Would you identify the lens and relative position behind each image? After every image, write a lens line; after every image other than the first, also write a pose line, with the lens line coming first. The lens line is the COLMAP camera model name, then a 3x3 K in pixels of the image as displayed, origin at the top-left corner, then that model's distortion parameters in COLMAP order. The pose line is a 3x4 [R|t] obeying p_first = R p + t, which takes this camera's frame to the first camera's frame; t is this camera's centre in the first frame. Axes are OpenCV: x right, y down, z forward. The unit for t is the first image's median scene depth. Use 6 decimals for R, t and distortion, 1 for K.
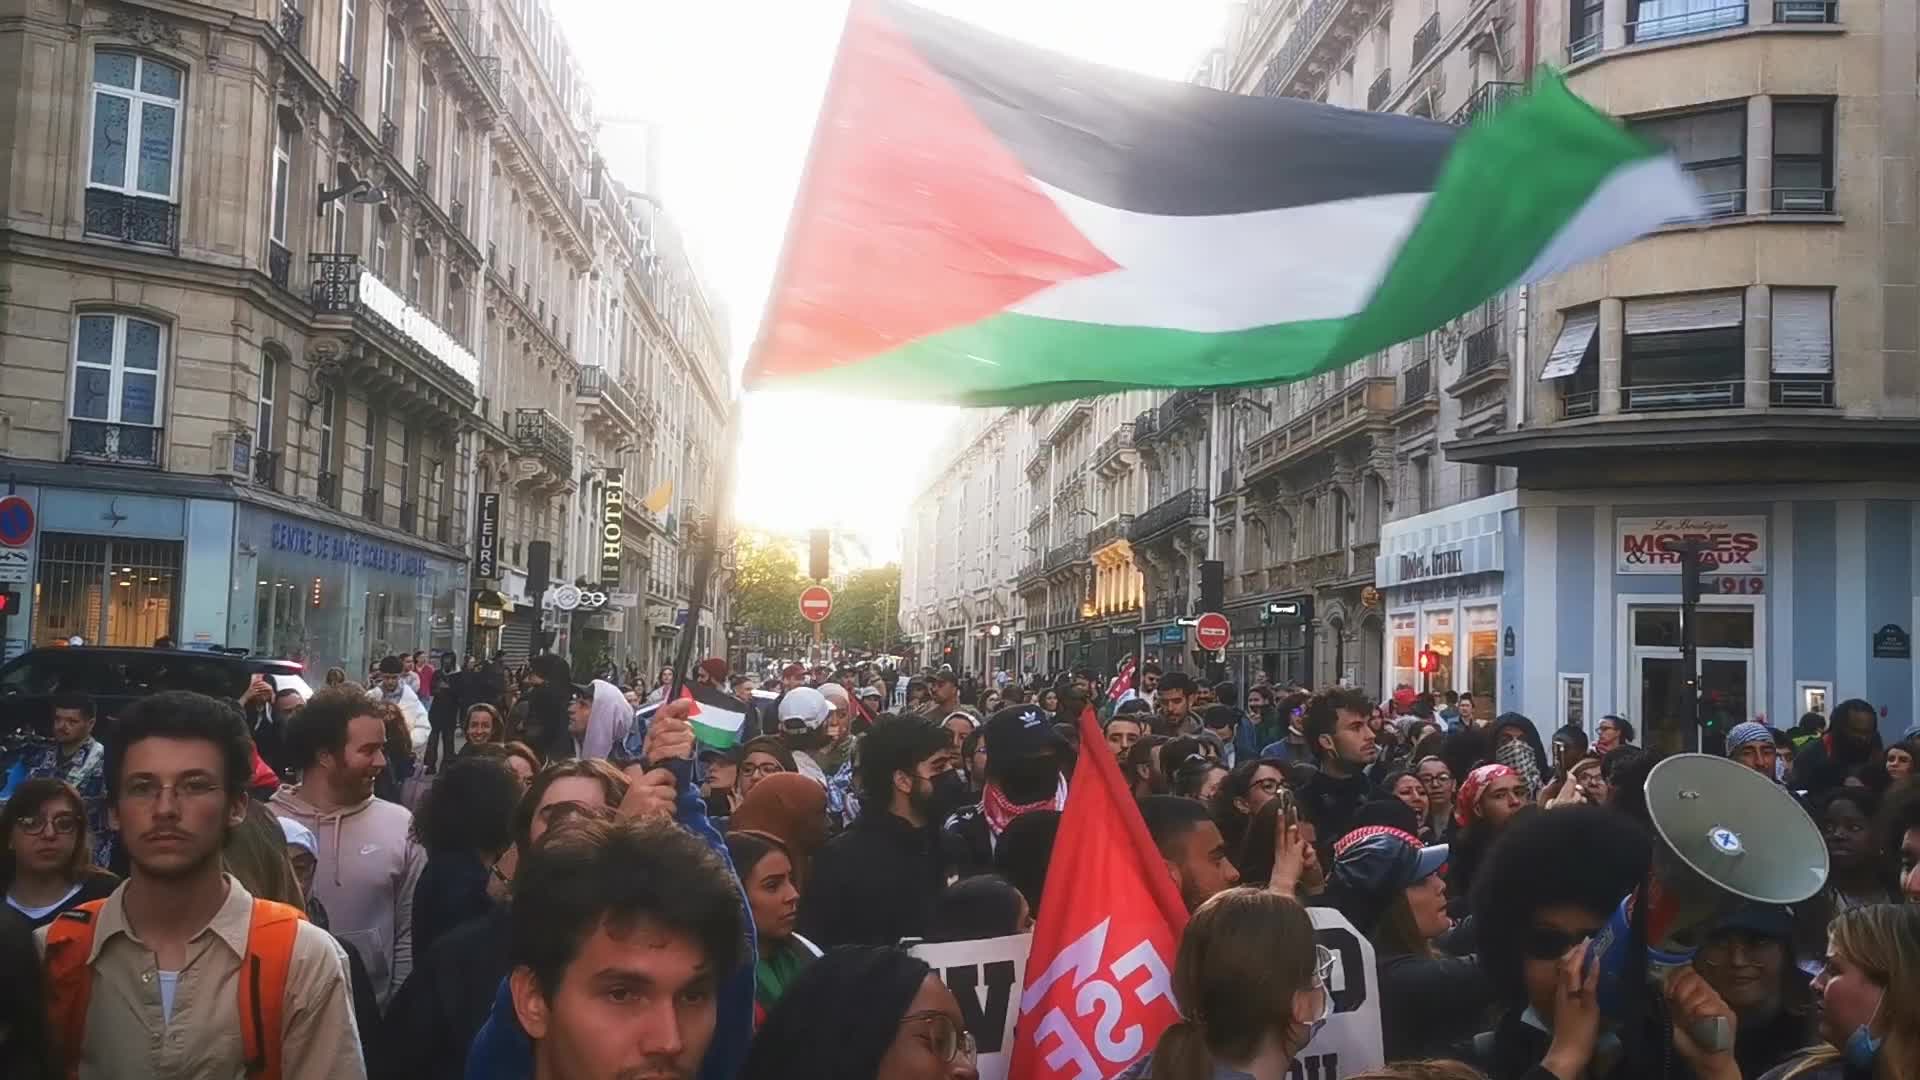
lens RADIAL K [[1727.1, 0, 960.0], [0, 1727.1, 540.0], [0, 0, 1]] dist [0.006213, 0.006601]
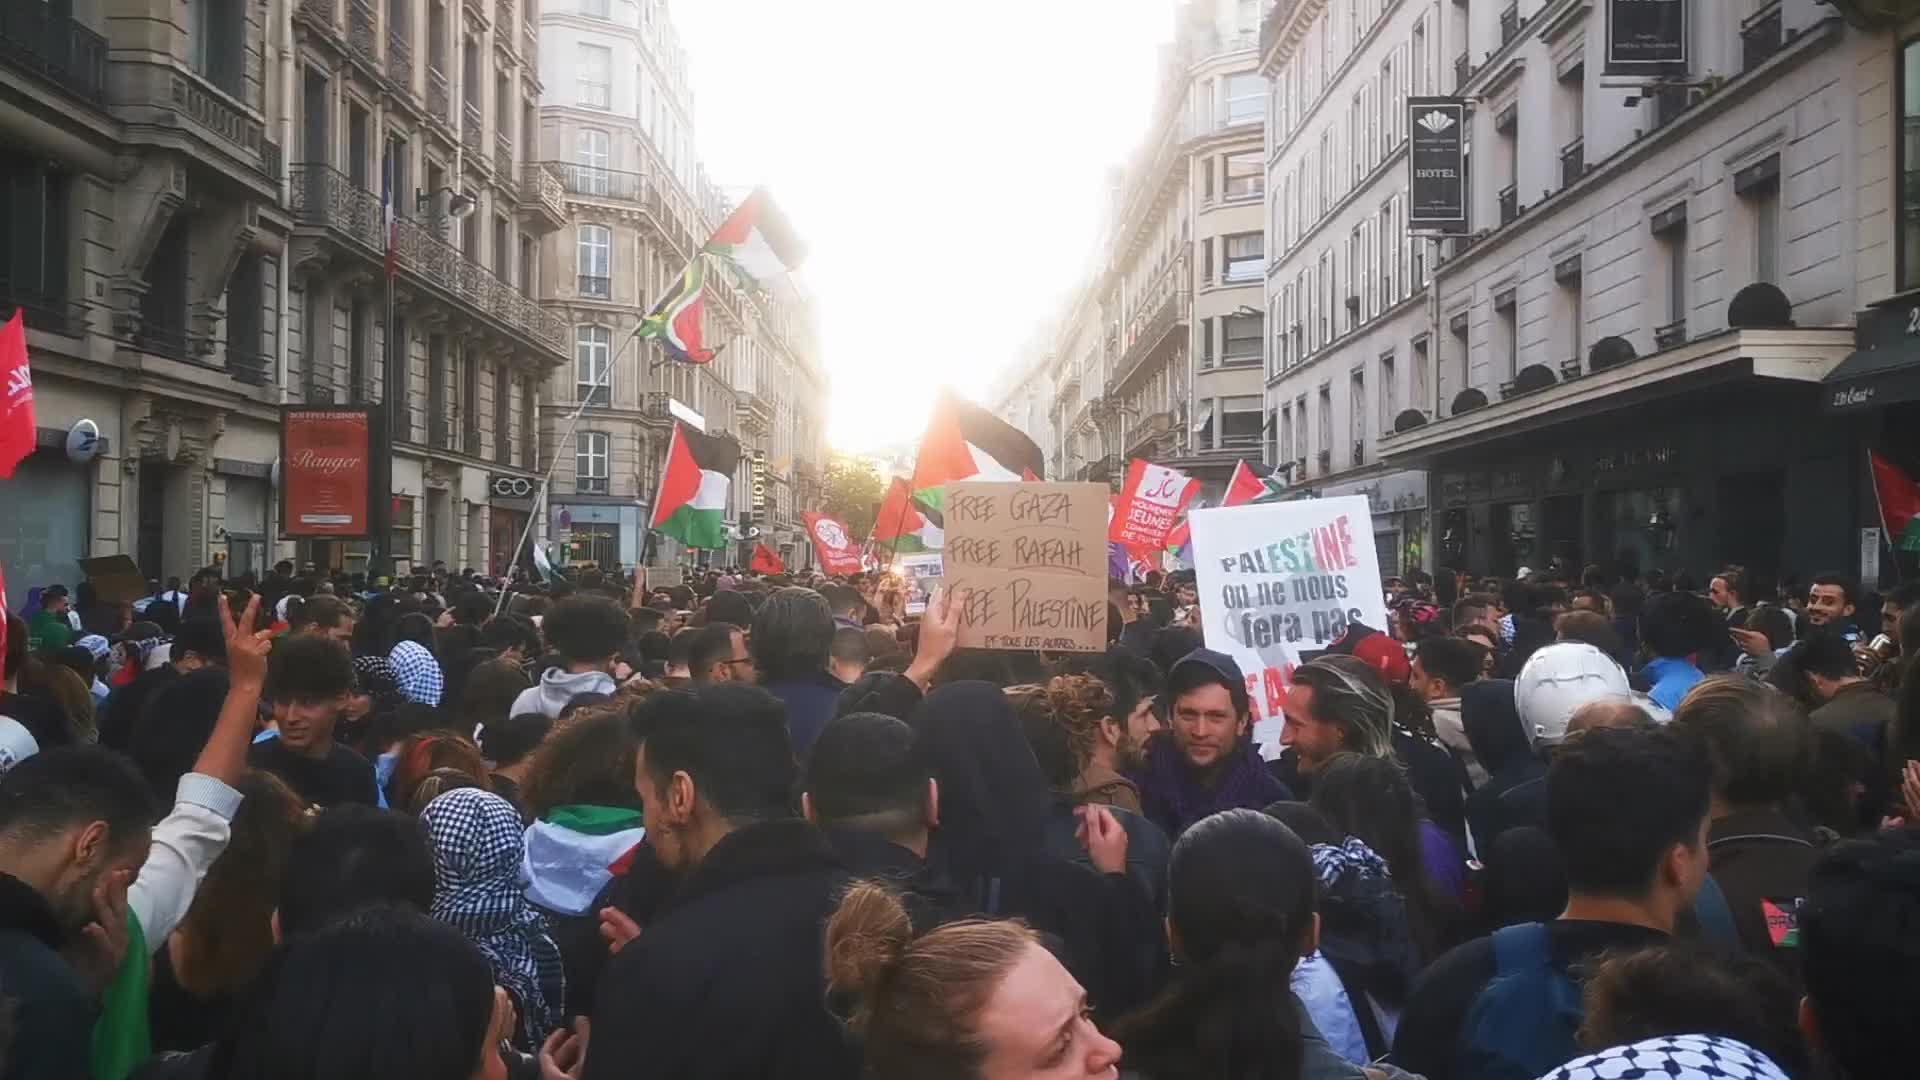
lens RADIAL K [[1727.1, 0, 960.0], [0, 1727.1, 540.0], [0, 0, 1]] dist [0.006213, 0.006601]
pose [[0.998265, -0.026491, -0.052578, 0.161956], [0.029414, 0.998018, 0.055635, -0.092959], [0.051000, -0.057085, 0.997066, -1.366014]]
